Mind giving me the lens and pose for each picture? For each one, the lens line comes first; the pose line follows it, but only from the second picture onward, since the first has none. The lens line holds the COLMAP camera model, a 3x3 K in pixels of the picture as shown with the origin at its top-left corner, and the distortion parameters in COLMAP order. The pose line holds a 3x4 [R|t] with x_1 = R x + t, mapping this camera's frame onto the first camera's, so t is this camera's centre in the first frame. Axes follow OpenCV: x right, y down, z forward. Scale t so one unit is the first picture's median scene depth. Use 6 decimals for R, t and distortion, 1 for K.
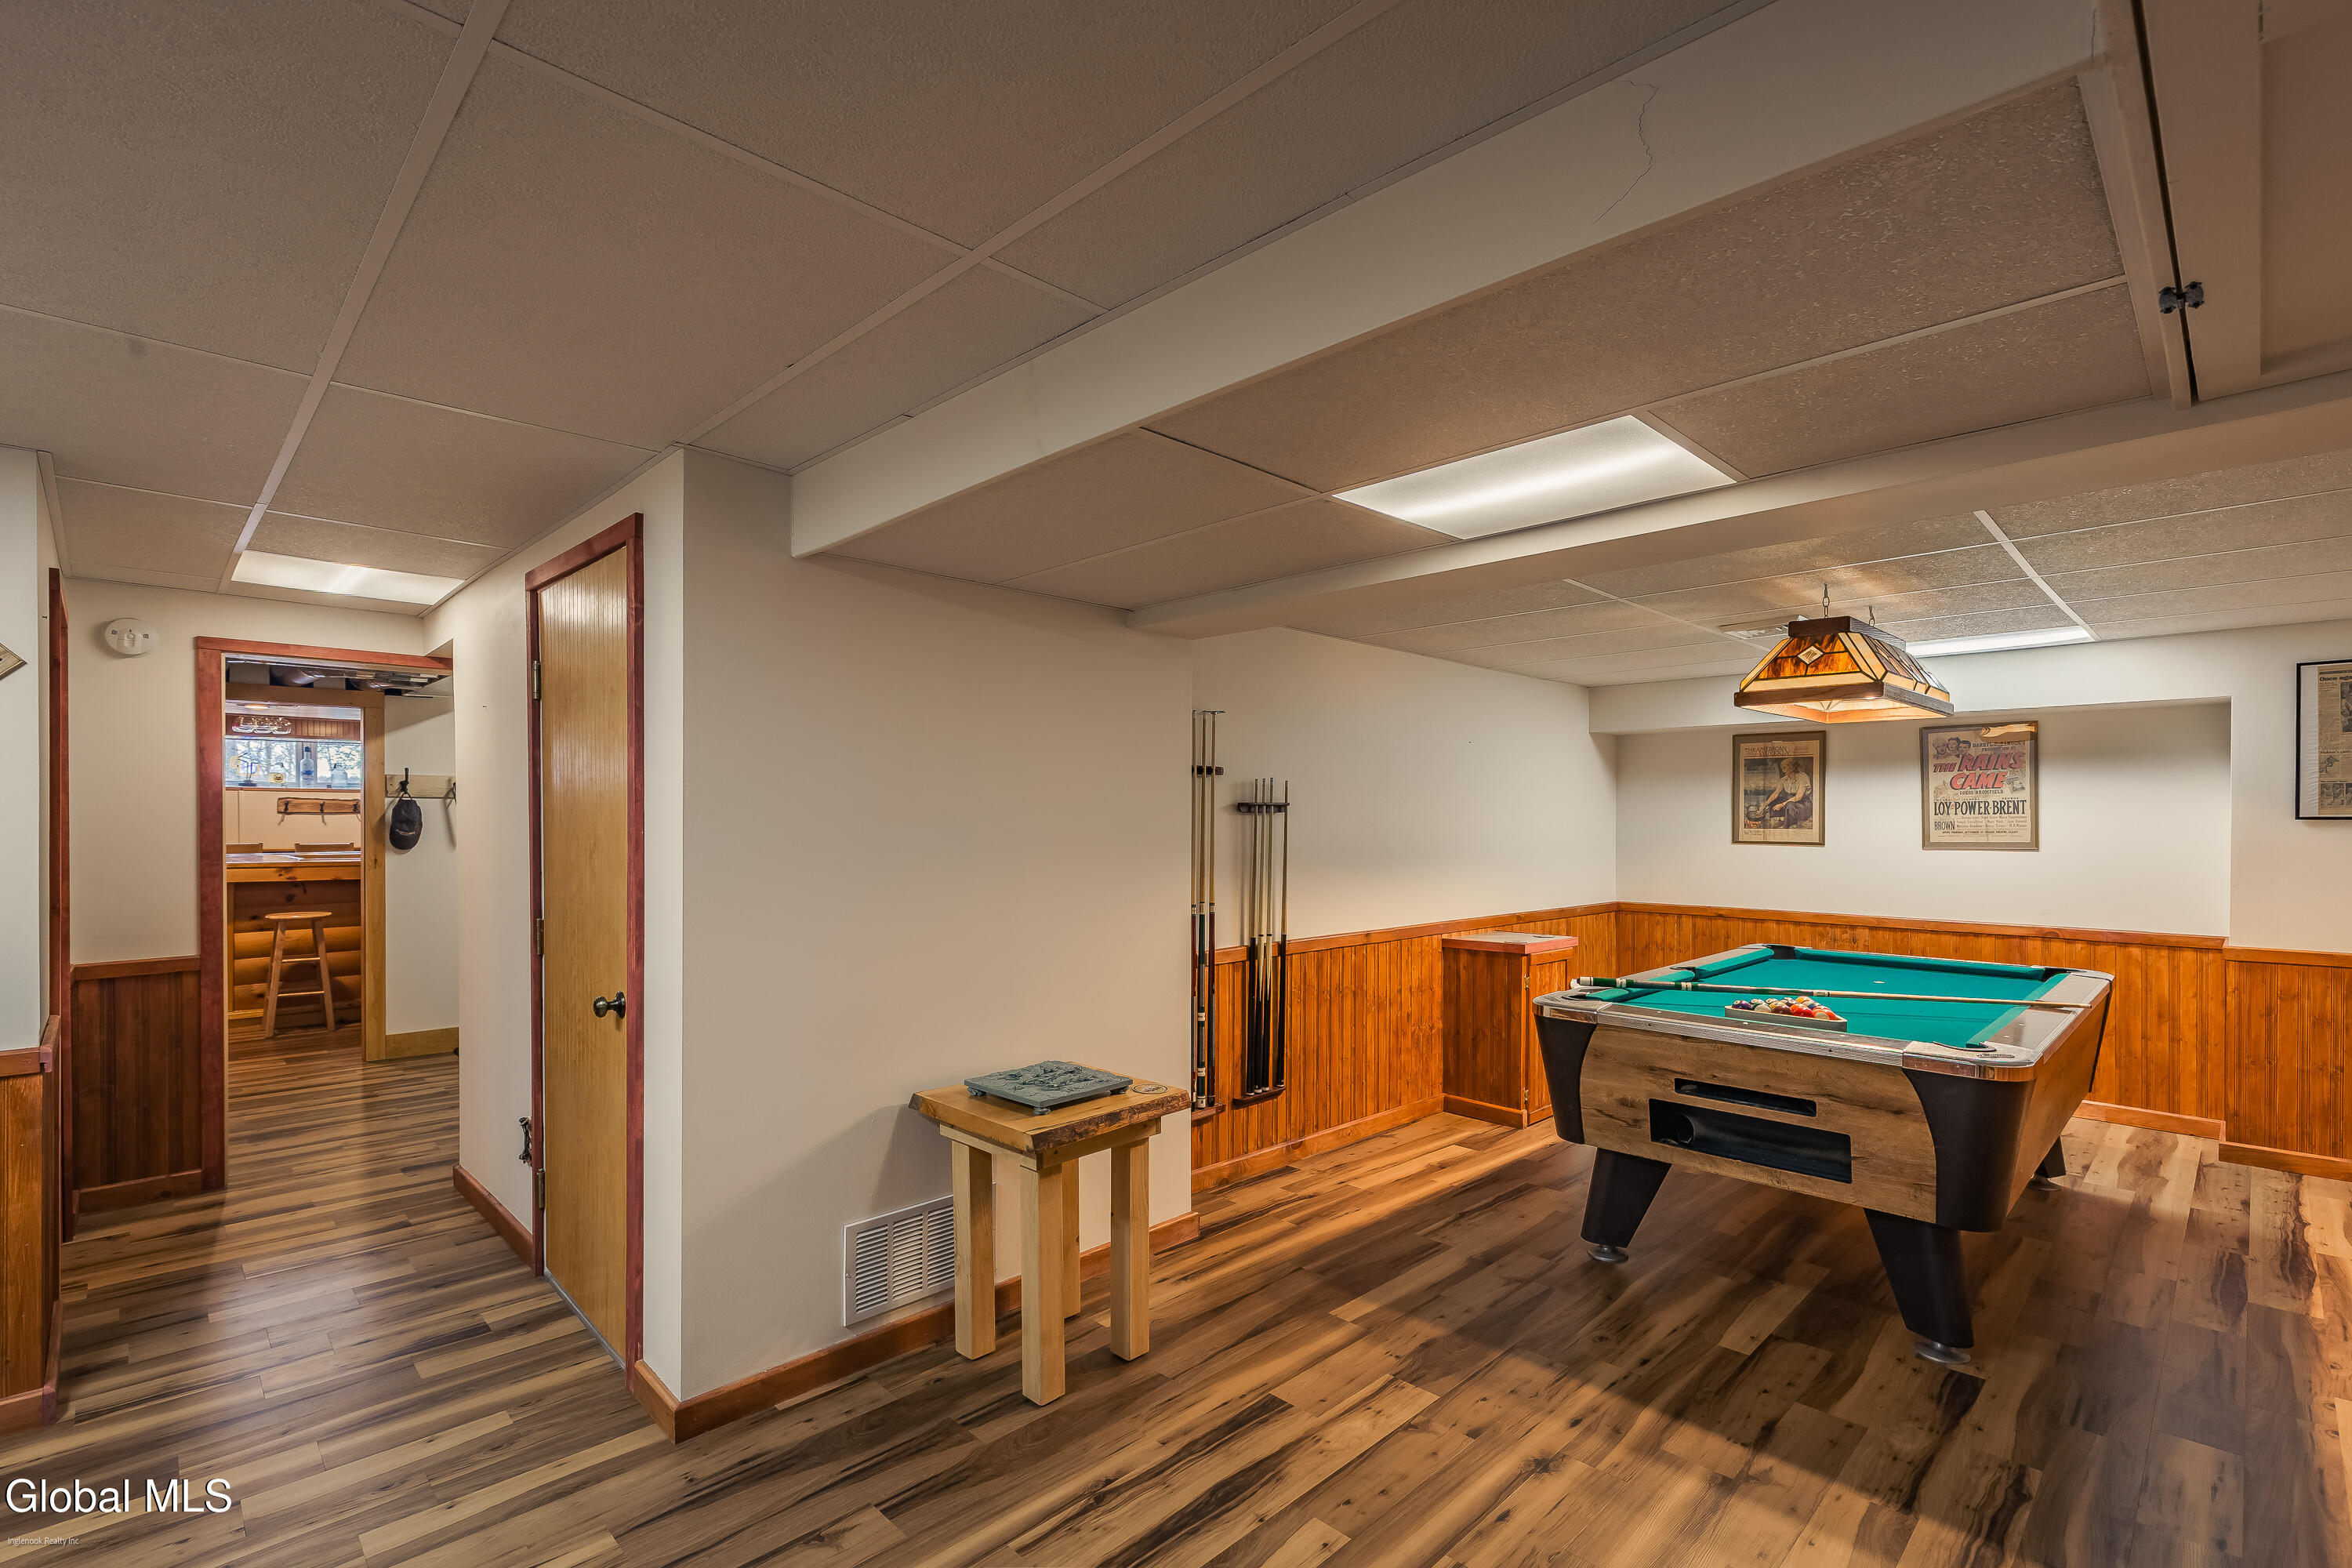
lens RADIAL K [[1055.3, 0, 1190.2], [0, 1055.3, 825.5], [0, 0, 1]] dist [0.008418, -0.001523]
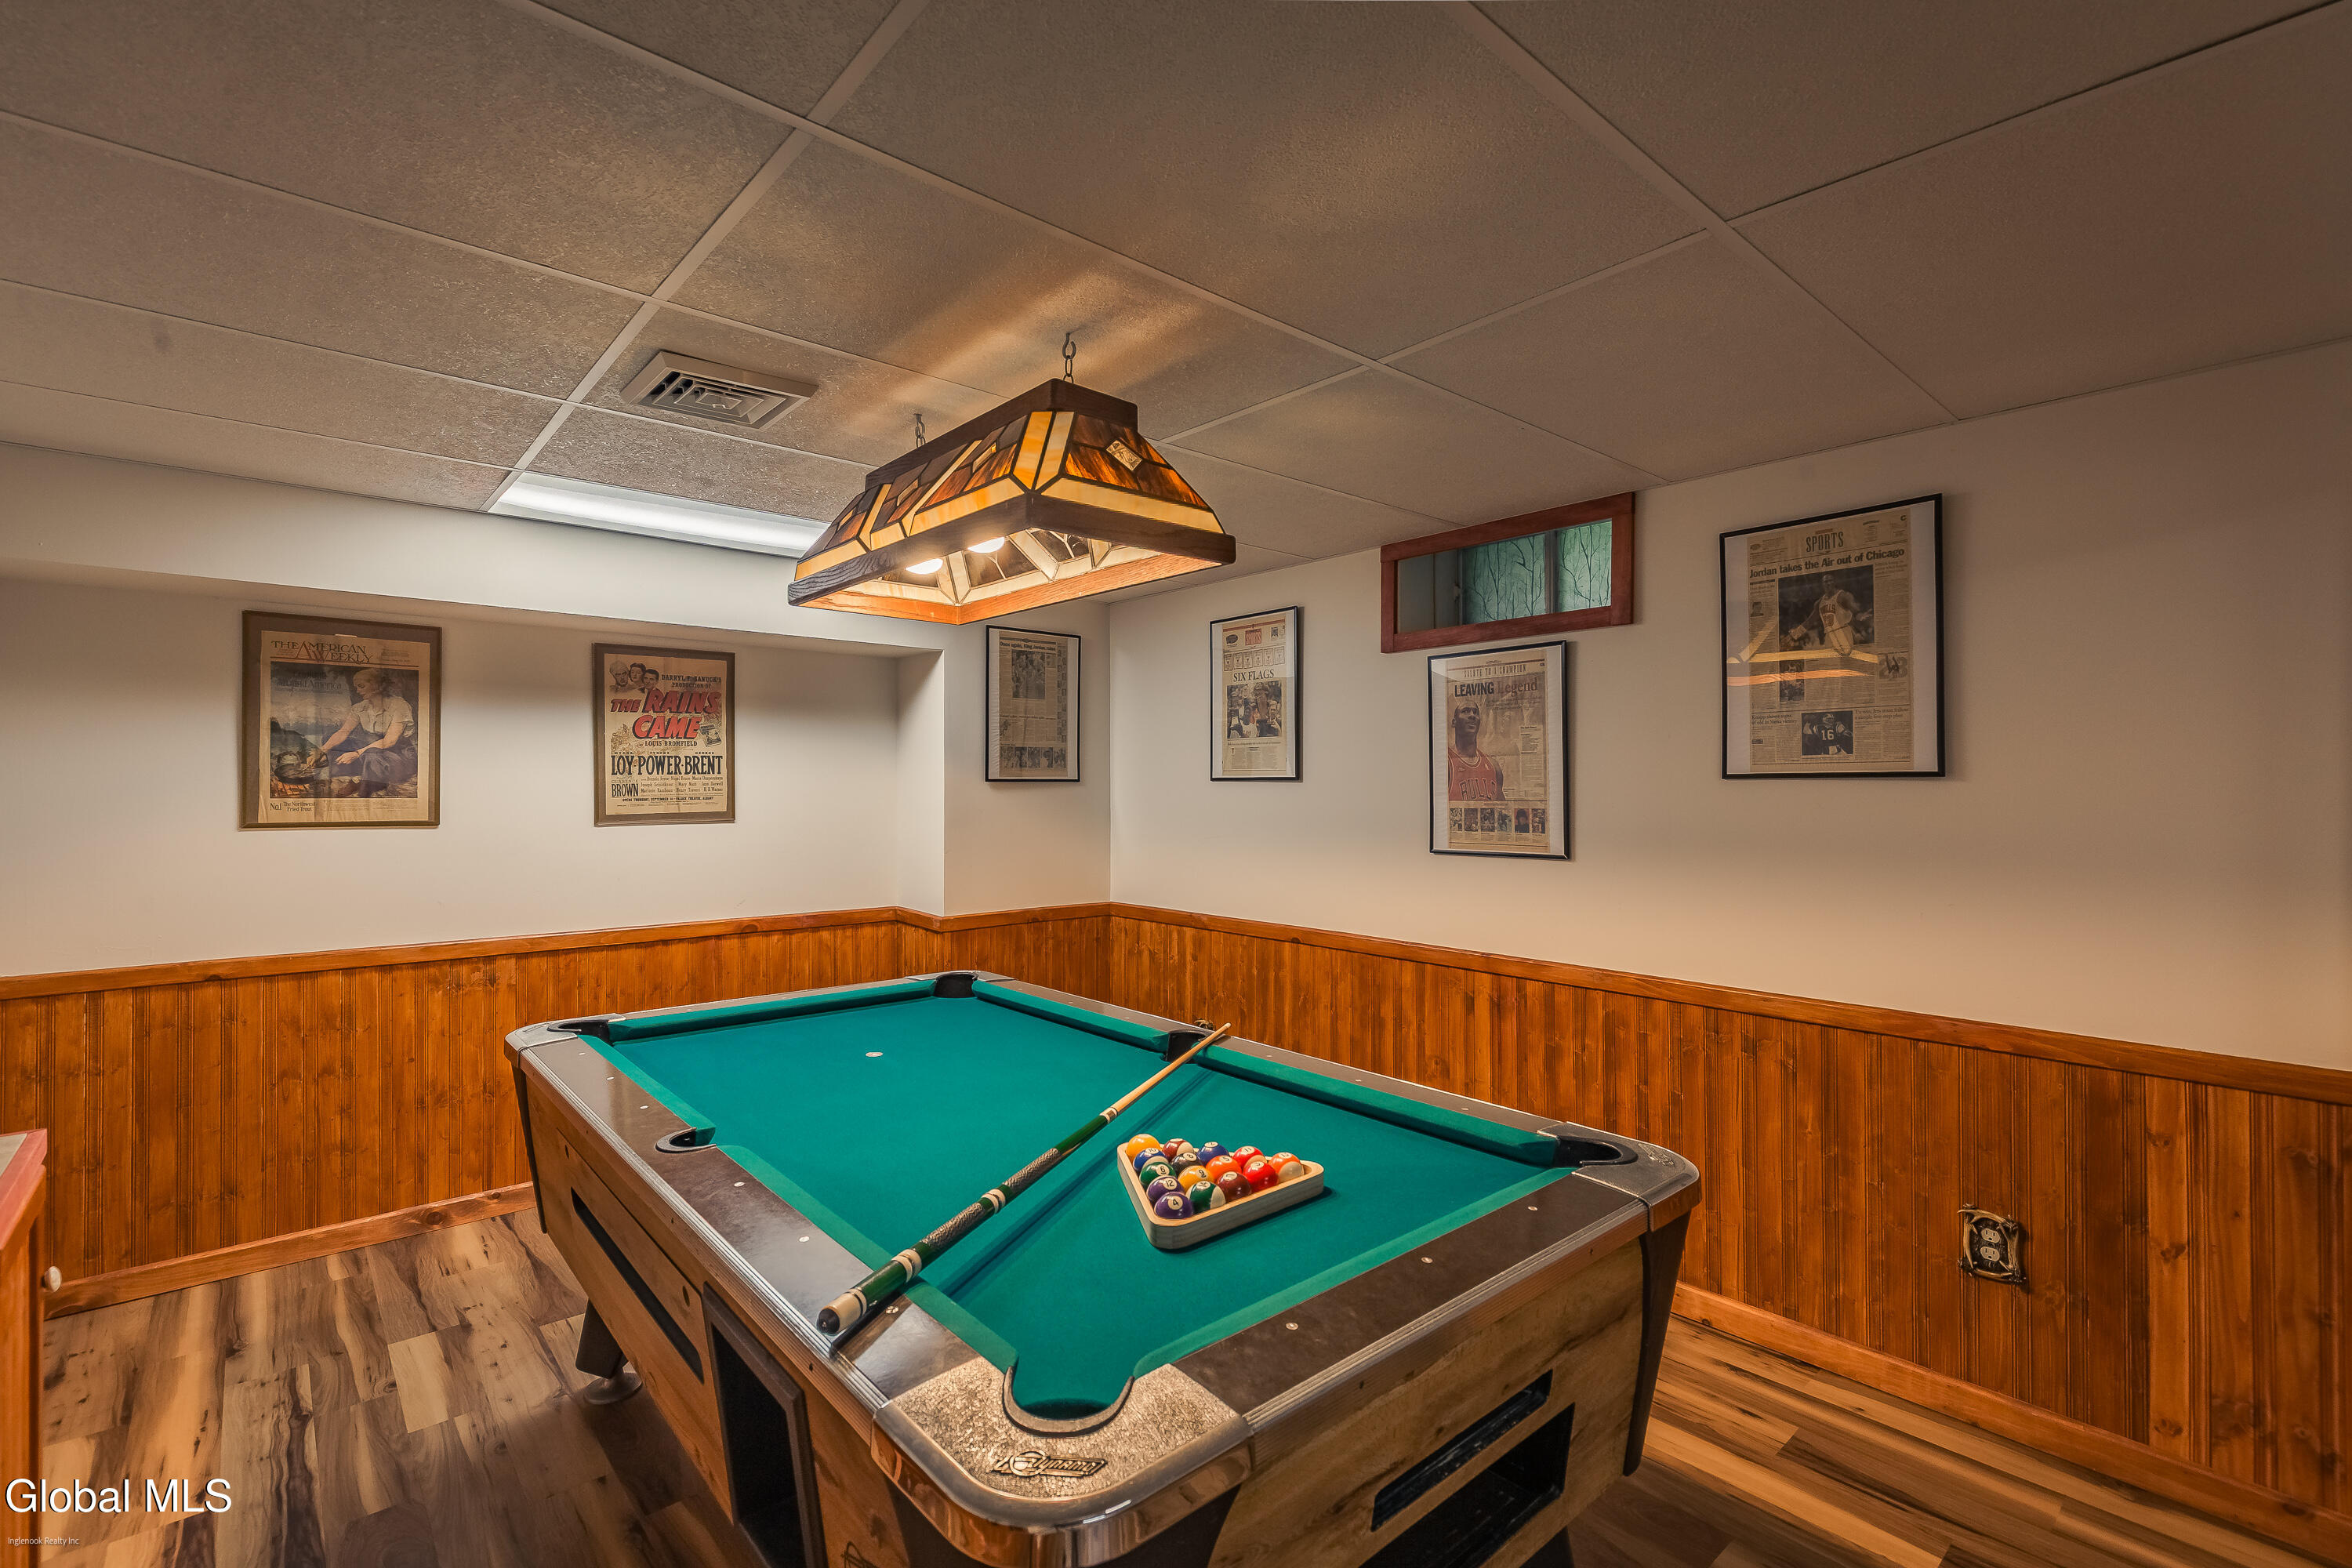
lens RADIAL K [[1055.3, 0, 1179.6], [0, 1055.3, 783.6], [0, 0, 1]] dist [0.008418, -0.001523]
pose [[0.069869, -0.000911, 0.997556, 0.052338], [0.004378, 0.999990, 0.000606, -0.002964], [-0.997547, 0.004325, 0.069873, 0.590879]]
